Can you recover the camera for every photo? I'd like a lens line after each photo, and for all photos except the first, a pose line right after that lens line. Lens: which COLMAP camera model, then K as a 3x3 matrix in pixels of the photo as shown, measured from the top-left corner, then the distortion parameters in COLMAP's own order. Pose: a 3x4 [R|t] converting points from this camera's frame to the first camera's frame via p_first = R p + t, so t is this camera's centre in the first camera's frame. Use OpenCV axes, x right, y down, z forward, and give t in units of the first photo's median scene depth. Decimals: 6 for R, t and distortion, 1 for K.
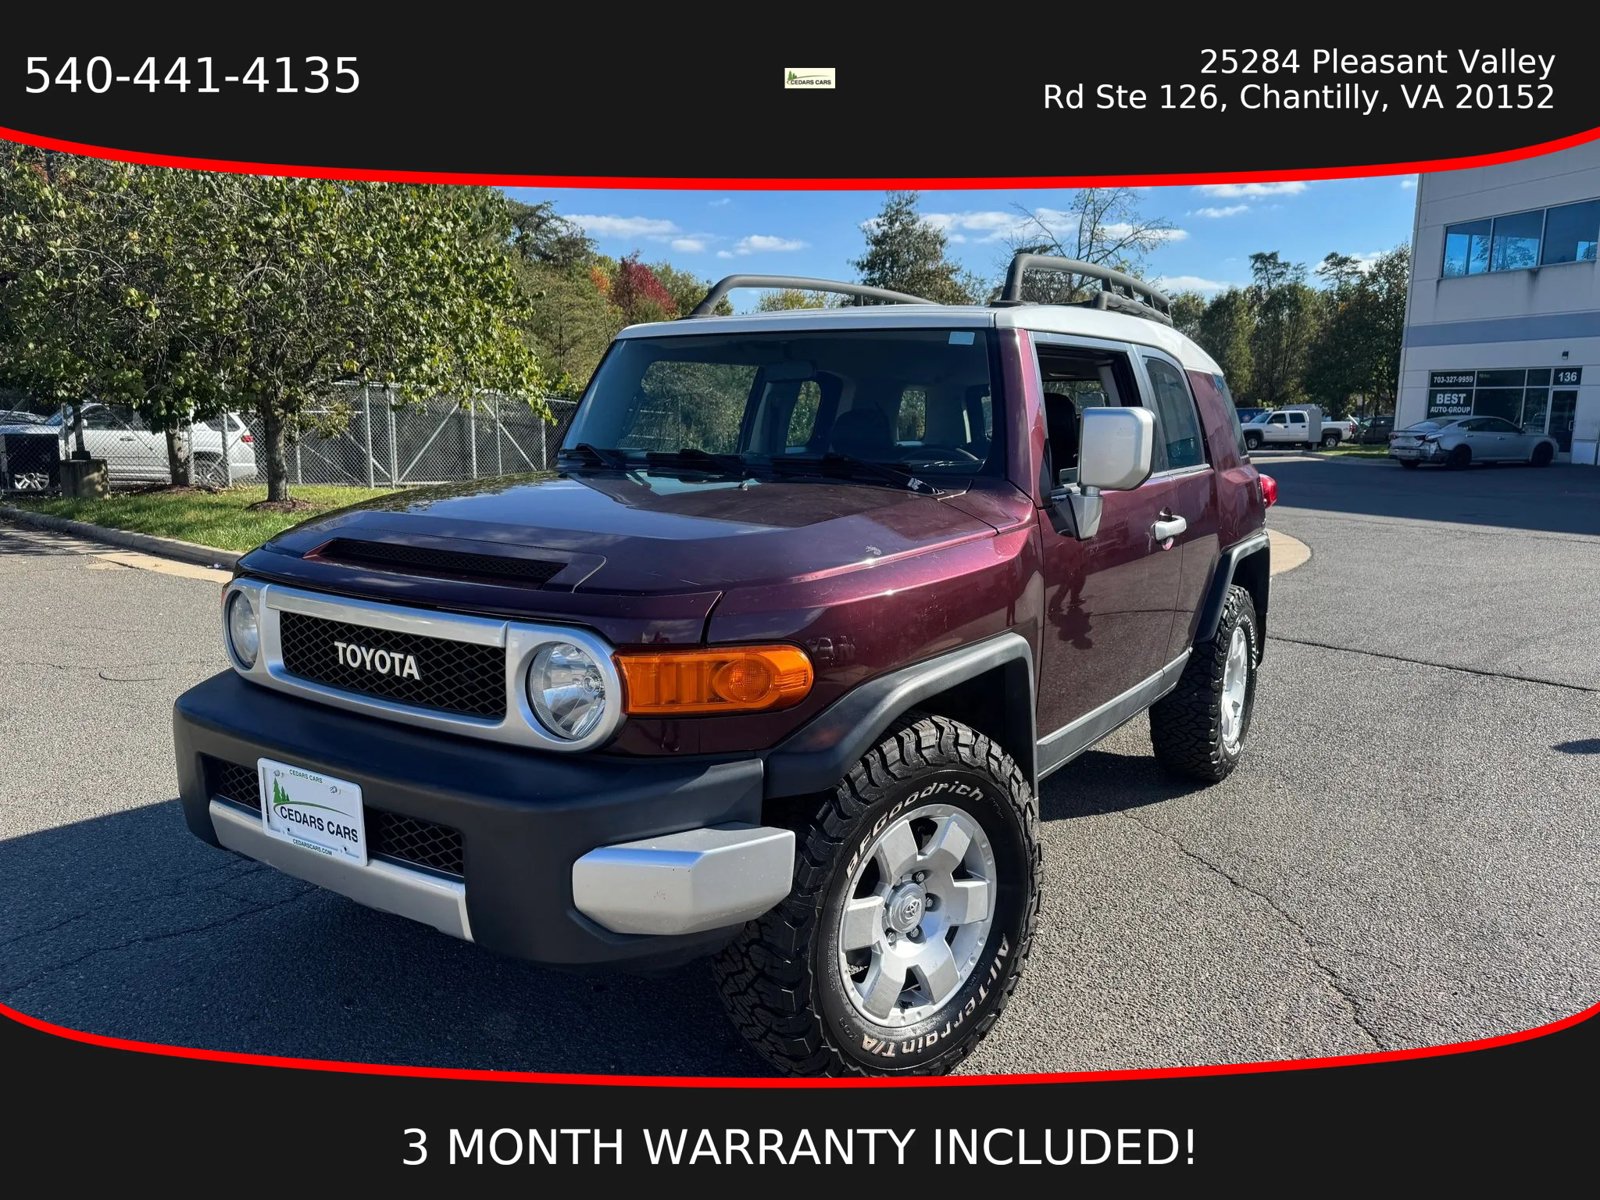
lens RADIAL K [[1136.0, 0, 793.2], [0, 1136.0, 605.6], [0, 0, 1]] dist [0.019179, -0.022630]
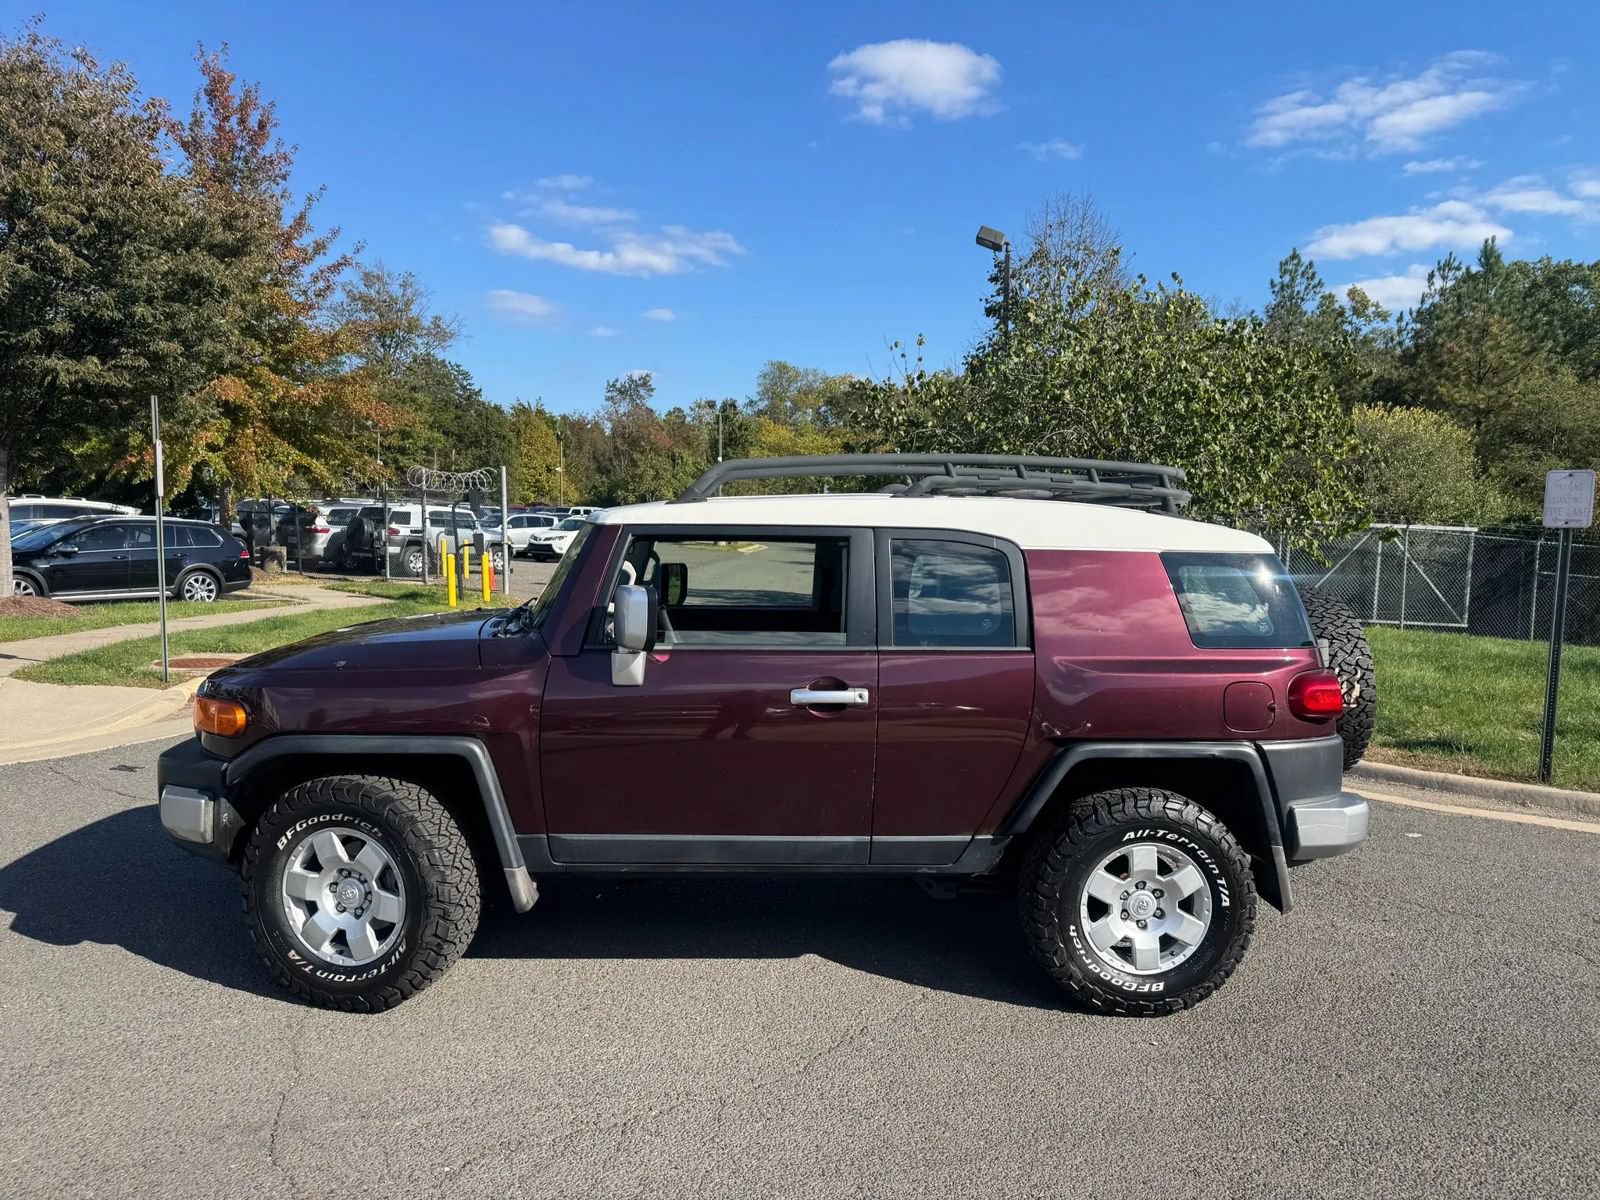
lens RADIAL K [[1099.1, 0, 809.3], [0, 1099.1, 638.6], [0, 0, 1]] dist [0.063742, -0.072100]
pose [[0.602860, 0.089610, -0.792799, 1.559352], [-0.150100, 0.988668, -0.002390, -0.164046], [0.783600, 0.120440, 0.609479, 0.475031]]
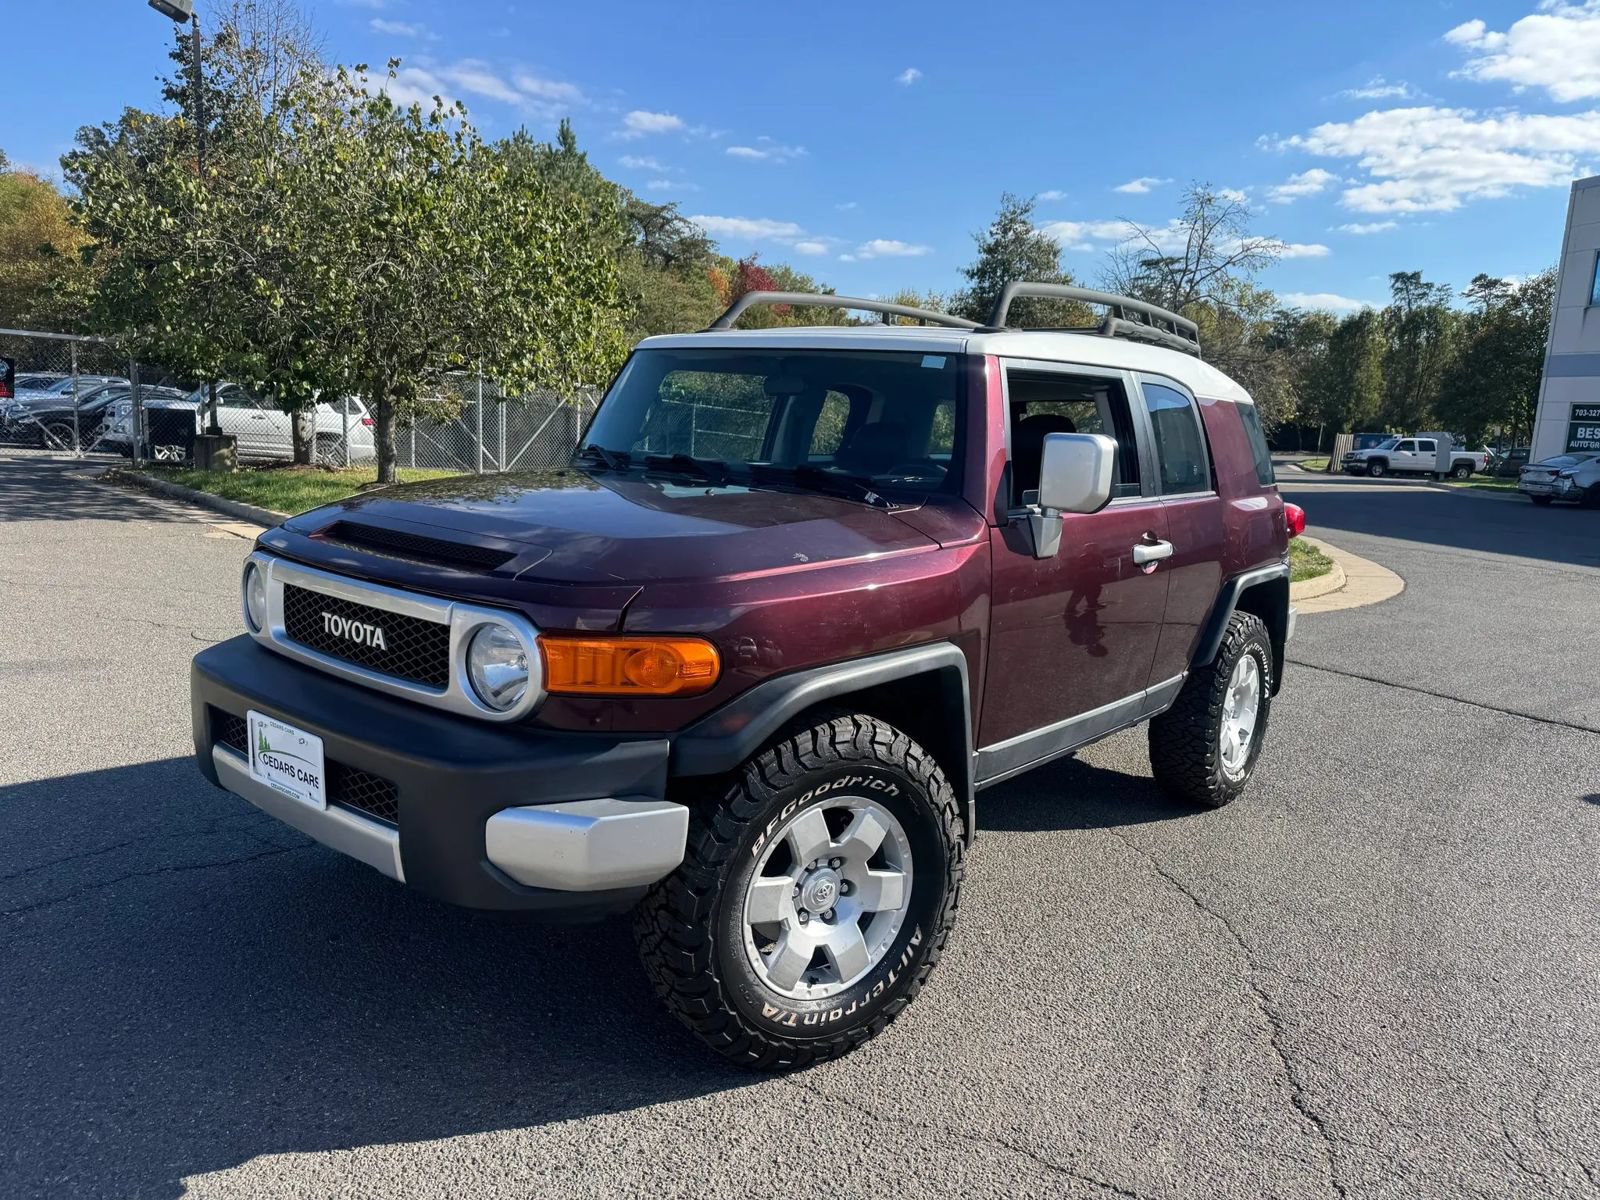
lens RADIAL K [[1130.8, 0, 782.0], [0, 1130.8, 603.0], [0, 0, 1]] dist [0.039542, -0.054281]
pose [[0.993248, 0.058431, -0.100222, 0.143878], [-0.058839, 0.998267, -0.001125, -0.002604], [0.099983, 0.007014, 0.994964, -0.067452]]
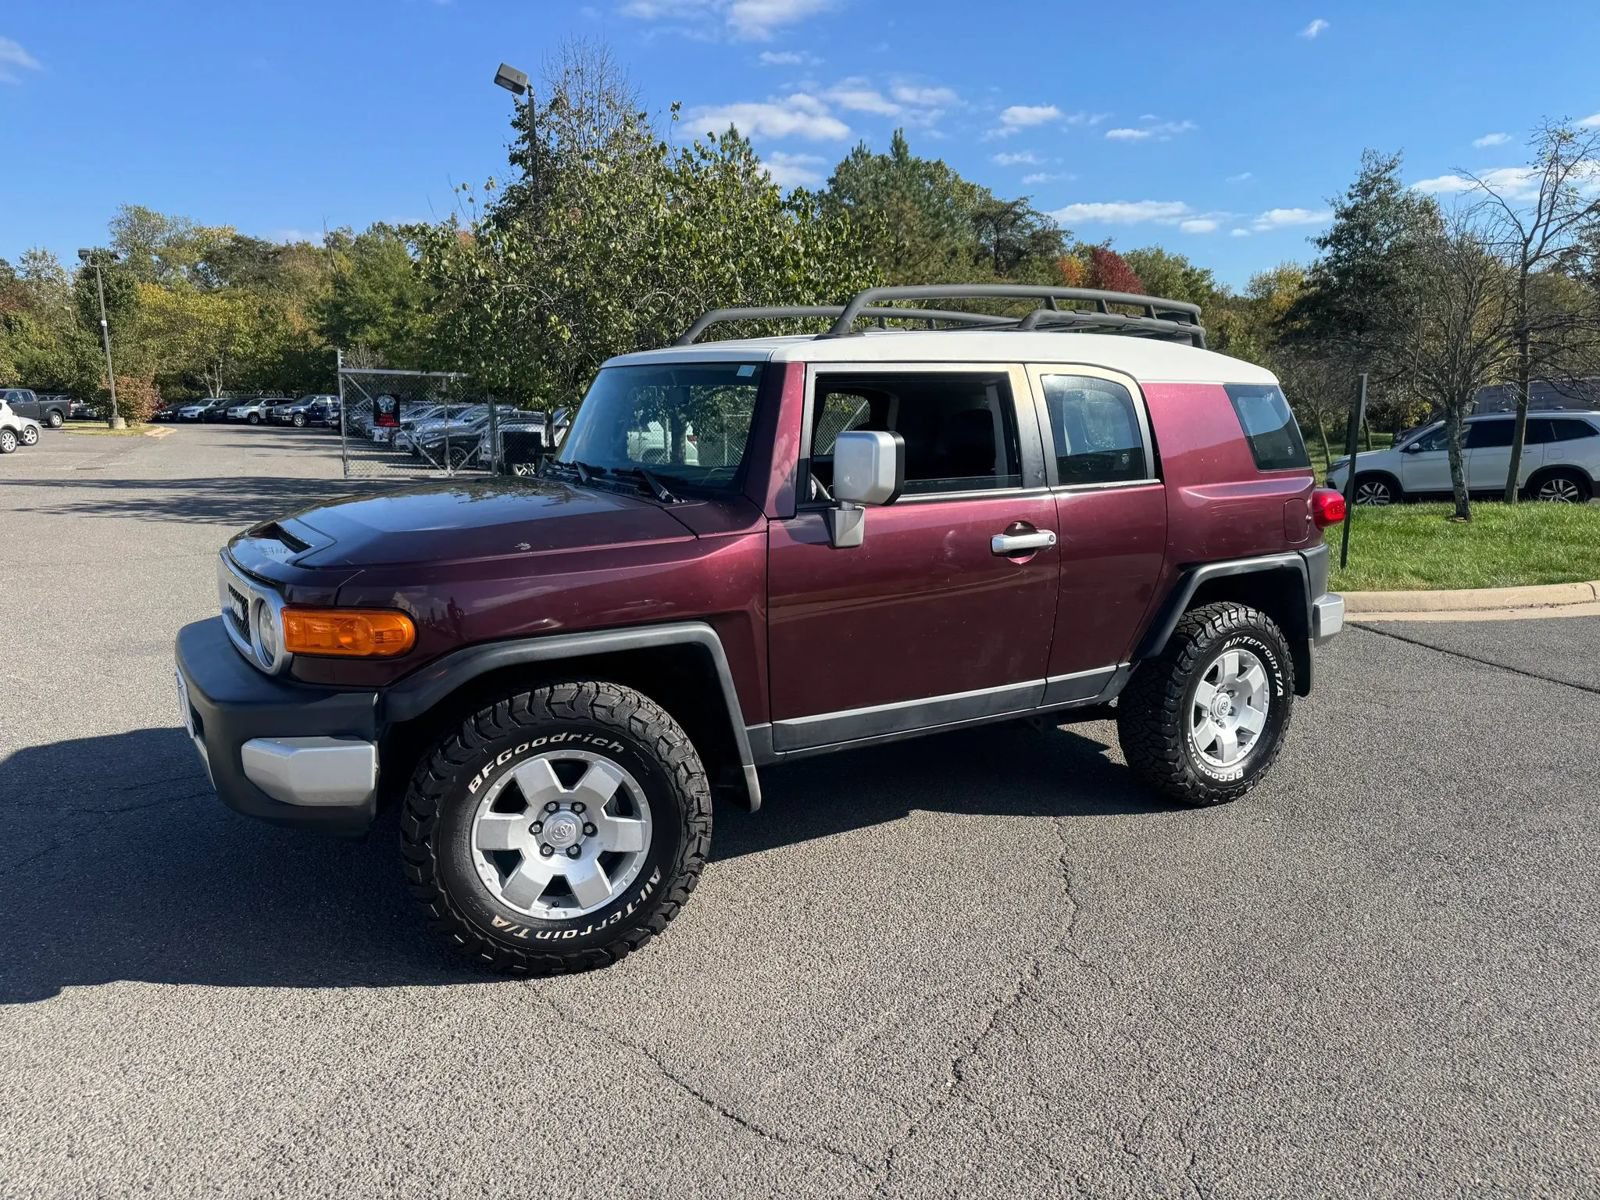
lens RADIAL K [[1122.1, 0, 780.6], [0, 1122.1, 614.6], [0, 0, 1]] dist [0.044517, -0.061121]
pose [[0.907459, 0.069777, -0.414307, 0.765672], [-0.063174, 0.997562, 0.029639, -0.024814], [0.415365, -0.000723, 0.909655, -0.040450]]
